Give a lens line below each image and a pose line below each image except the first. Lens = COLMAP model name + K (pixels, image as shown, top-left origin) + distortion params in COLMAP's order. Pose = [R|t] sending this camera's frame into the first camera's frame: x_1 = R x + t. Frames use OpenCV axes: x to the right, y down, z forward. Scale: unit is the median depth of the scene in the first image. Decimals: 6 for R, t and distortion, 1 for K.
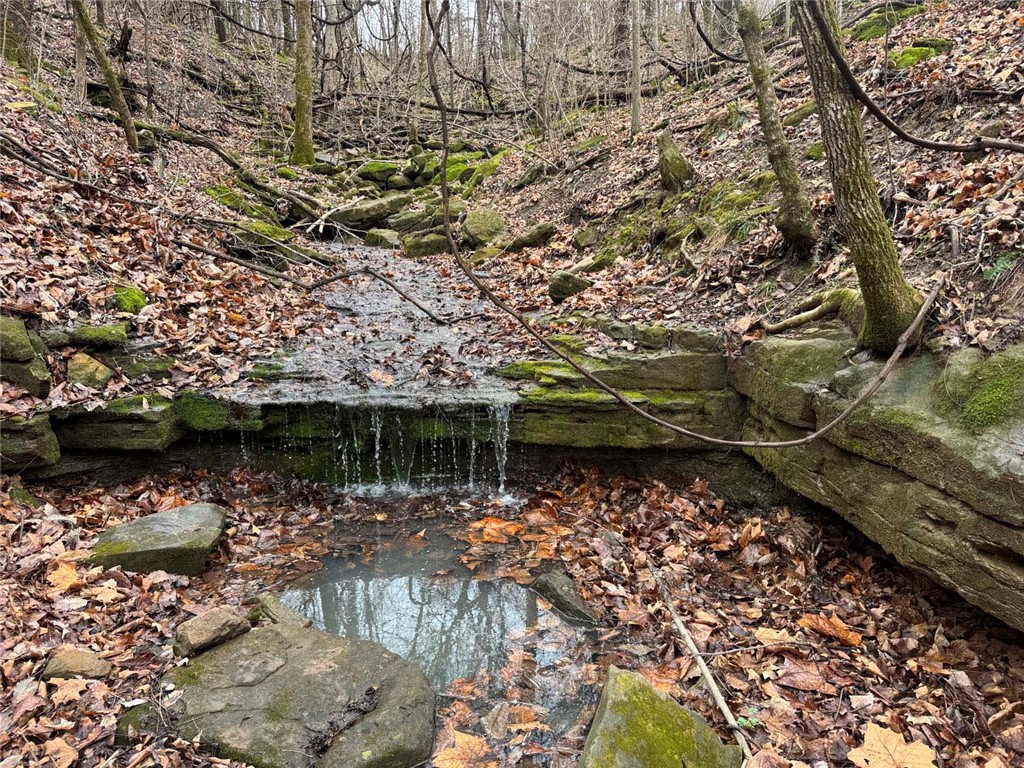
lens RADIAL K [[707.2, 0, 514.2], [0, 707.2, 379.7], [0, 0, 1]] dist [0.044503, -0.004068]
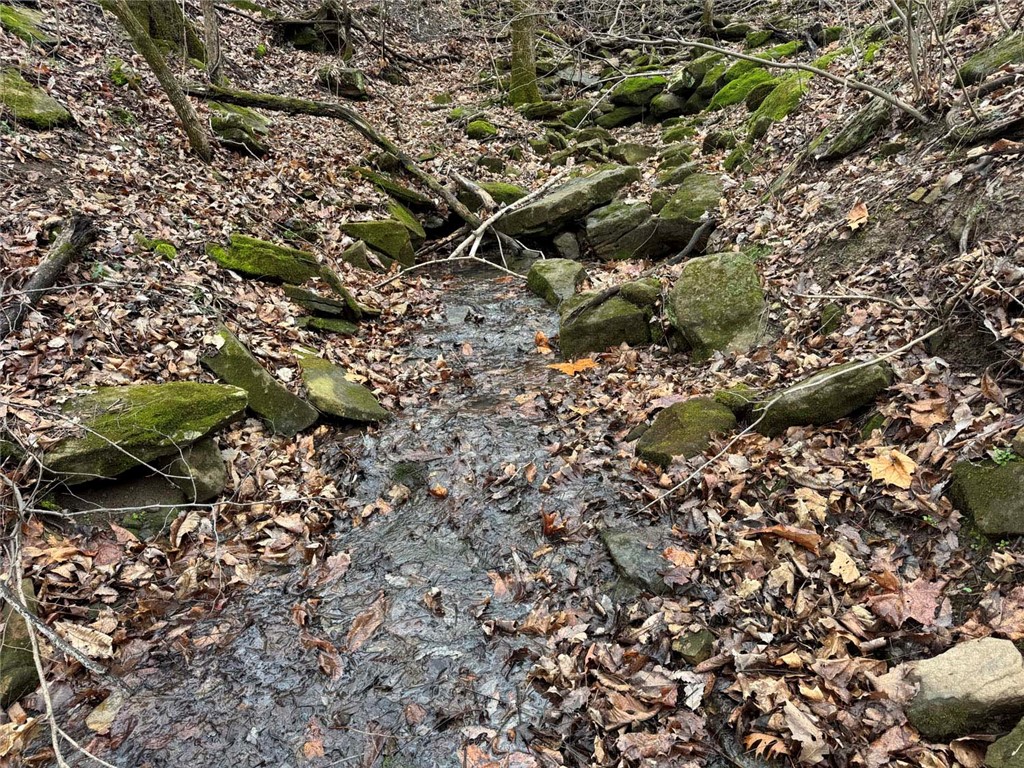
lens RADIAL K [[707.2, 0, 513.5], [0, 707.2, 390.2], [0, 0, 1]] dist [0.044503, -0.004068]
pose [[0.907585, 0.084089, -0.411361, 0.024344], [-0.014622, 0.985475, 0.169187, -0.188373], [0.419613, -0.147537, 0.895632, 0.422992]]
